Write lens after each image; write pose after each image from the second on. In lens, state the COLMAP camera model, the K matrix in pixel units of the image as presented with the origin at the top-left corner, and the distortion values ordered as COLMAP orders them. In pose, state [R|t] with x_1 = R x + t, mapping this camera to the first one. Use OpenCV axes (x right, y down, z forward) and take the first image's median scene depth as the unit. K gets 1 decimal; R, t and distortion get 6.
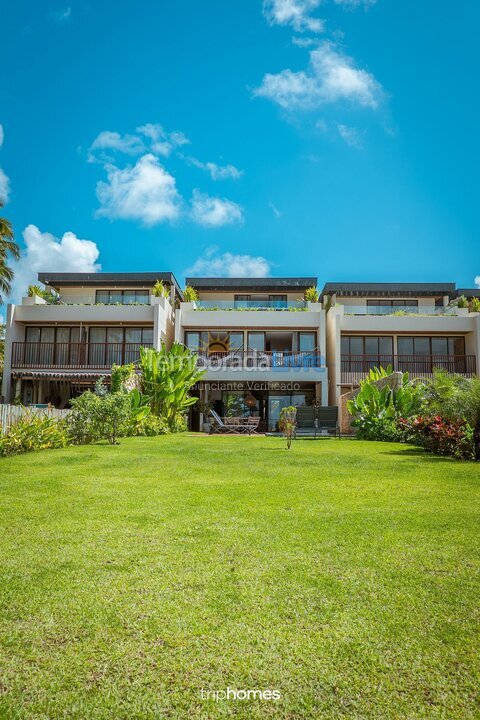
lens RADIAL K [[620.2, 0, 234.1], [0, 620.2, 361.5], [0, 0, 1]] dist [-0.002572, -0.000125]
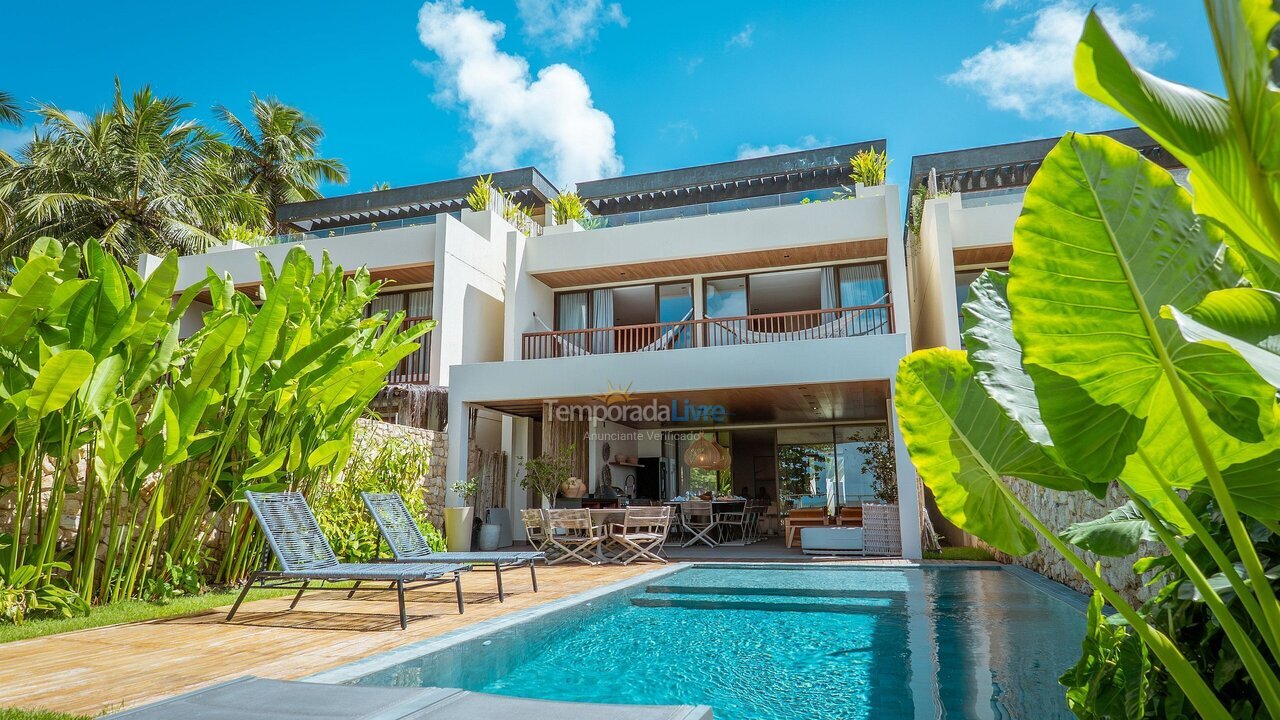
lens RADIAL K [[774.8, 0, 638.9], [0, 774.8, 354.8], [0, 0, 1]] dist [0.010572, -0.006647]
pose [[0.966298, -0.068882, -0.248039, 0.102310], [0.048399, 0.994965, -0.087759, 0.041099], [0.252835, 0.072797, 0.964767, 0.523590]]
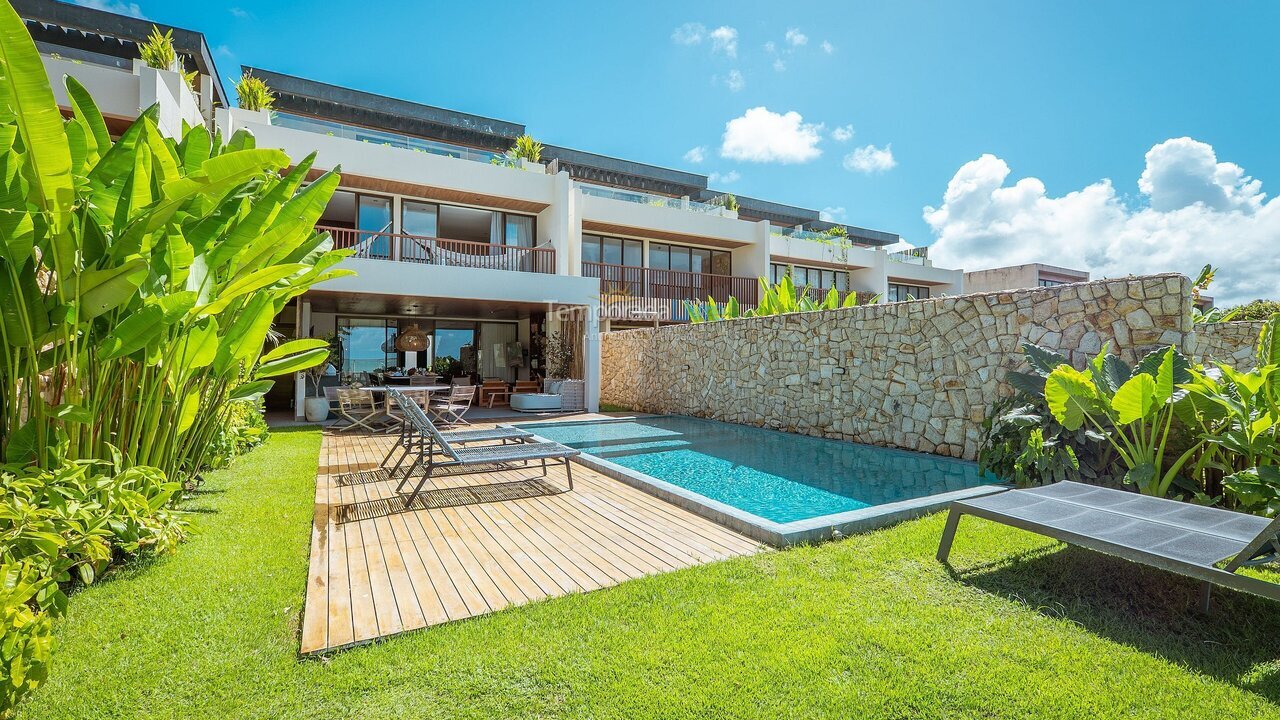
lens RADIAL K [[555.0, 0, 636.3], [0, 555.0, 353.8], [0, 0, 1]] dist [0.001804, 0.001461]
pose [[0.850889, -0.001106, 0.525344, -0.051096], [-0.052379, 0.994836, 0.086931, 0.025782], [-0.522728, -0.101486, 0.846438, 0.524724]]
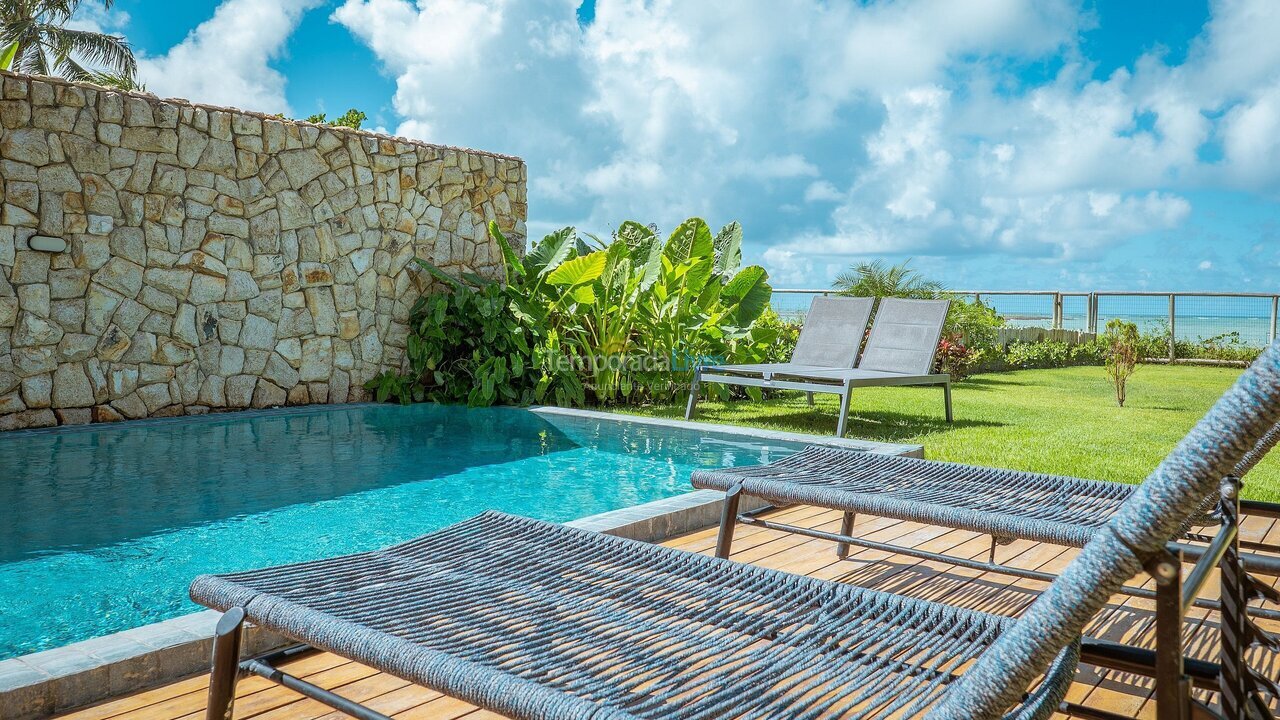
lens RADIAL K [[966.0, 0, 646.7], [0, 966.0, 351.9], [0, 0, 1]] dist [0.005780, -0.000358]
pose [[-0.809709, -0.057336, 0.584024, -0.022878], [-0.093230, 0.995144, -0.031559, 0.062017], [-0.579379, -0.080002, -0.811123, 0.746694]]
